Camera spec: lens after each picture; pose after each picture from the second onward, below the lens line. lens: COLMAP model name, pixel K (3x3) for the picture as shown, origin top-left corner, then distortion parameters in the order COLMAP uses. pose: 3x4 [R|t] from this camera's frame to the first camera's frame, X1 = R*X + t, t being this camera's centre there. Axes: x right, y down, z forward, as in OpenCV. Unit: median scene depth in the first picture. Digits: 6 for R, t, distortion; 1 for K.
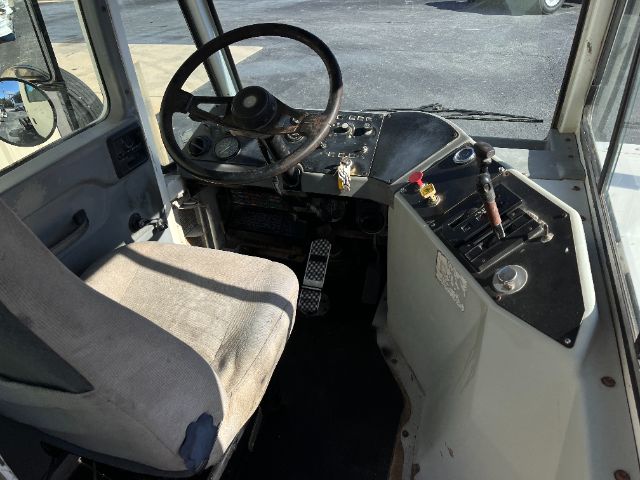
lens RADIAL K [[499.6, 0, 319.6], [0, 499.6, 220.5], [0, 0, 1]] dist [0.051616, -0.001655]
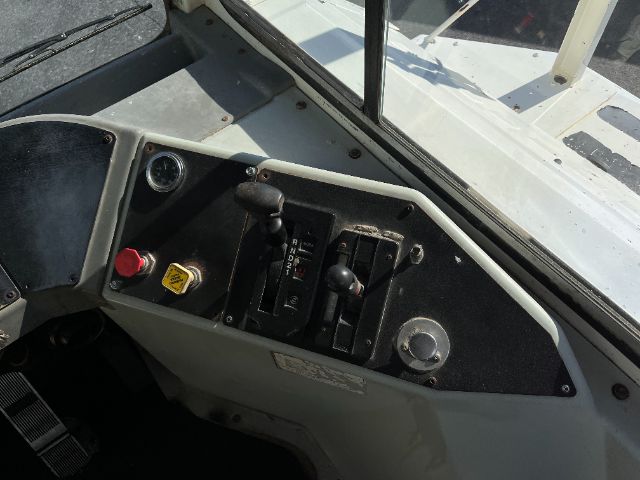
lens RADIAL K [[487.6, 0, 321.8], [0, 487.6, 243.4], [0, 0, 1]] dist [0.086836, -0.112500]
pose [[0.548243, -0.703221, 0.452669, 0.075571], [0.462602, 0.705913, 0.536364, -0.258723], [-0.696727, -0.084652, 0.712324, 0.445279]]
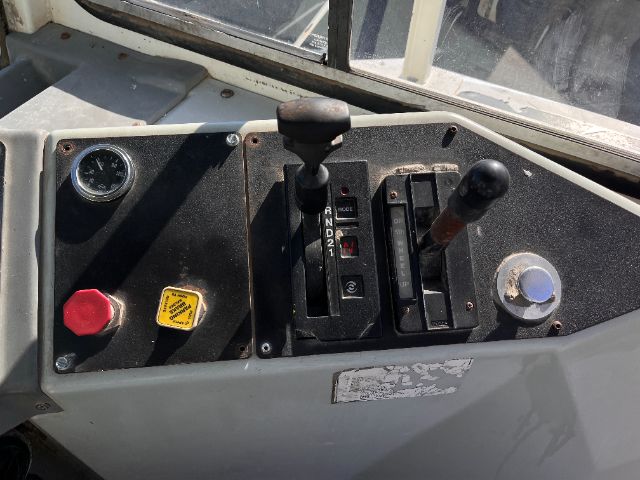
lens RADIAL K [[487.6, 0, 321.8], [0, 487.6, 243.4], [0, 0, 1]] dist [0.086836, -0.112500]
pose [[0.160340, -0.724968, 0.669860, 0.029265], [0.491123, 0.647268, 0.582960, -0.207829], [-0.856207, 0.235512, 0.459831, 0.644569]]
